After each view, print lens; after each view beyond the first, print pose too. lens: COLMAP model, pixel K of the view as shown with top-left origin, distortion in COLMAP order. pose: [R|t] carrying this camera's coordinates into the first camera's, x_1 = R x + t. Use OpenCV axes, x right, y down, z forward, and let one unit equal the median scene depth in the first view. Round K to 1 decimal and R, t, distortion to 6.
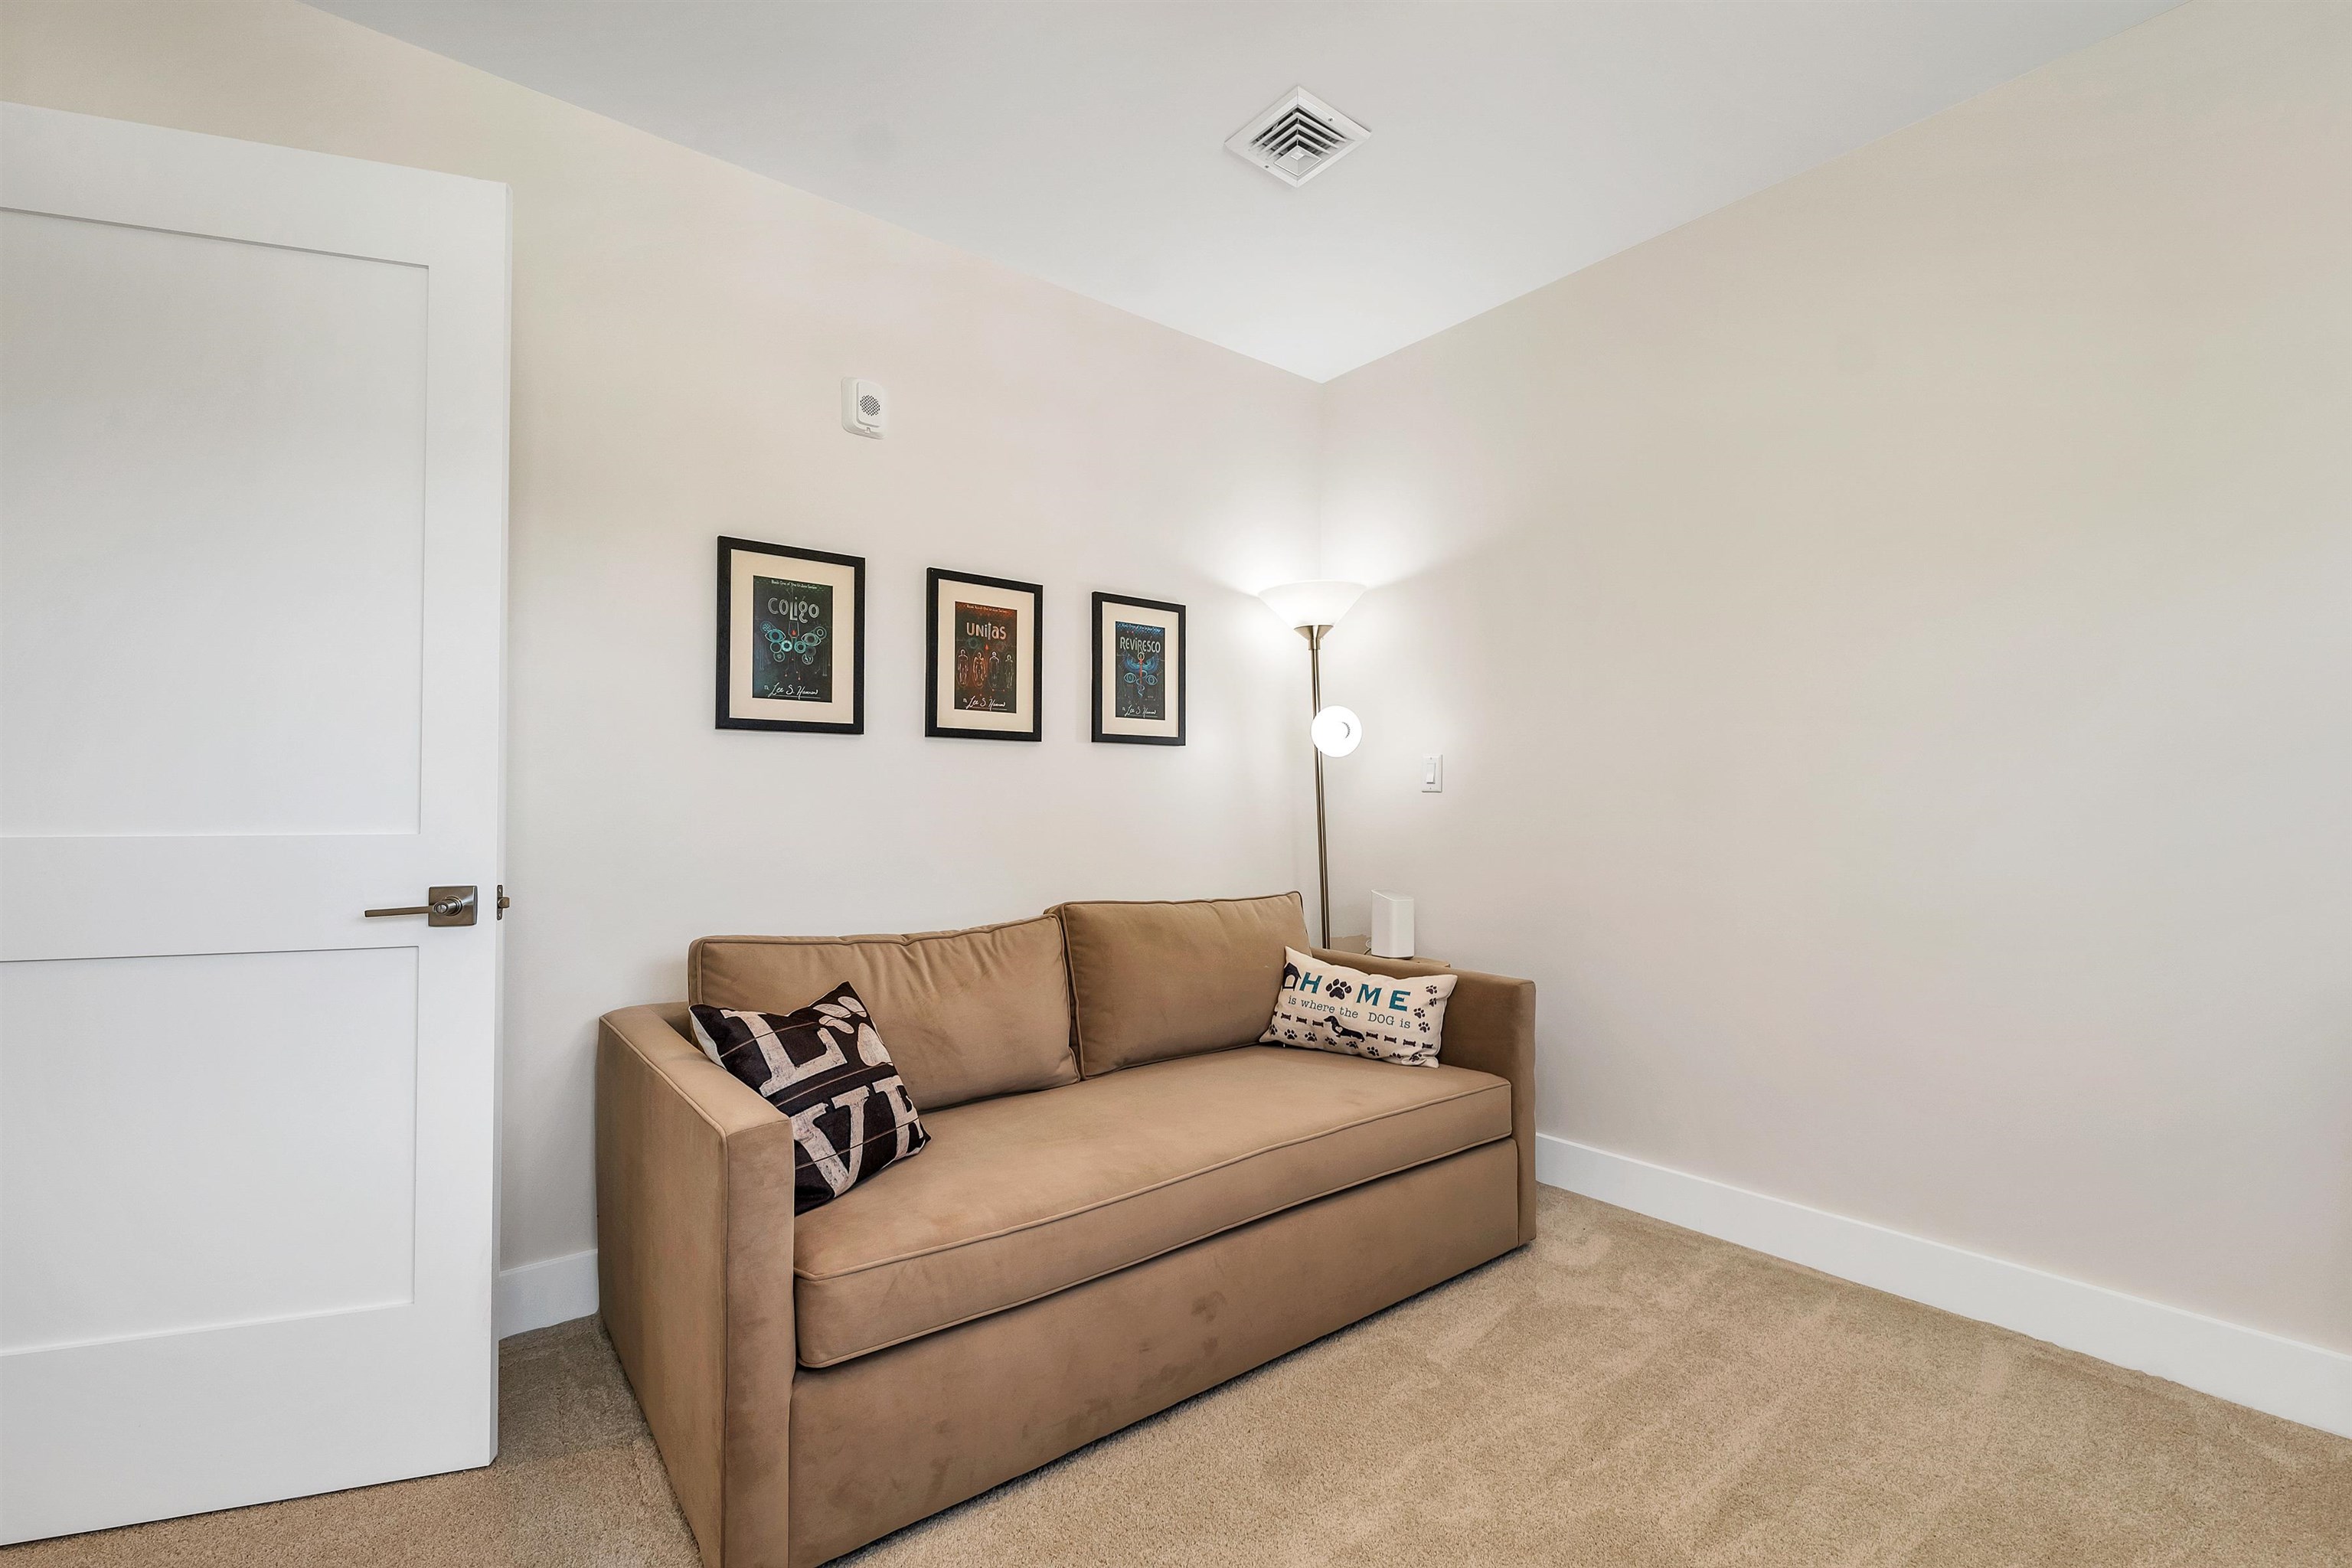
lens RADIAL K [[1002.2, 0, 1176.0], [0, 1002.2, 784.0], [0, 0, 1]] dist [0.000786, 0.000234]
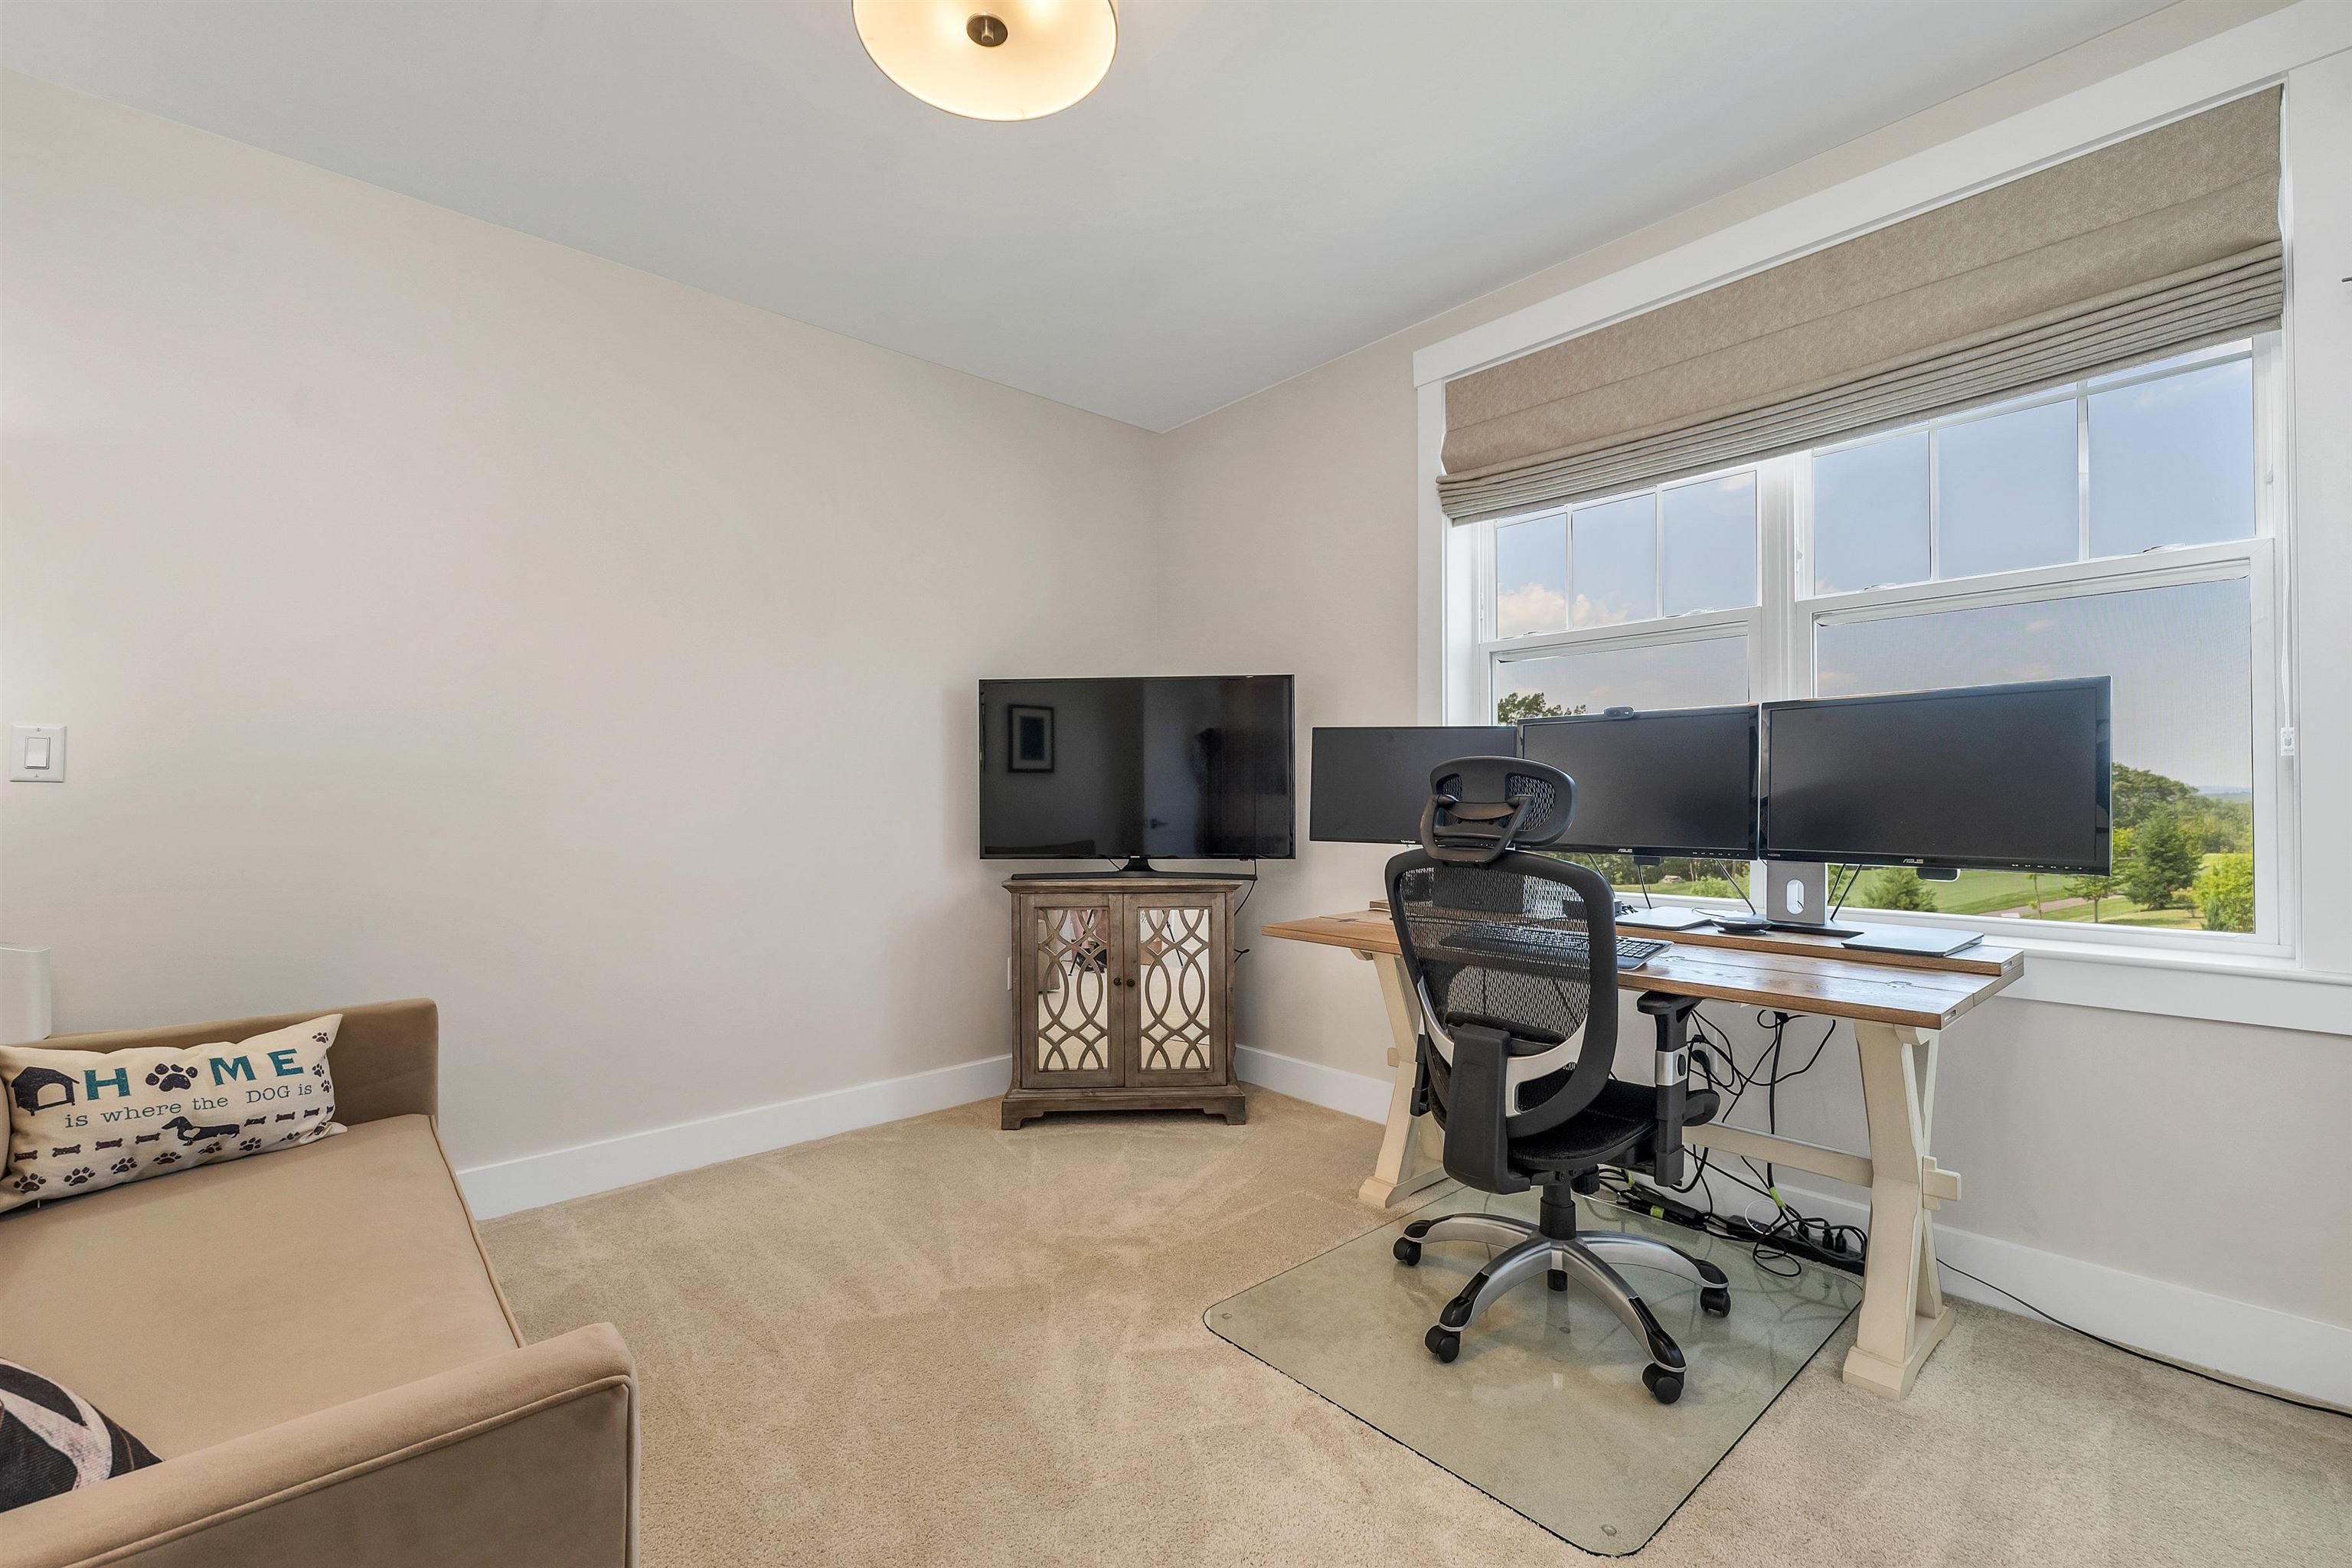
lens RADIAL K [[1002.2, 0, 1176.0], [0, 1002.2, 784.0], [0, 0, 1]] dist [0.000786, 0.000234]
pose [[-0.063313, 0.015746, 0.997869, -0.557207], [-0.016613, 0.999720, -0.016829, 0.010454], [-0.997855, -0.017643, -0.063034, 0.386455]]
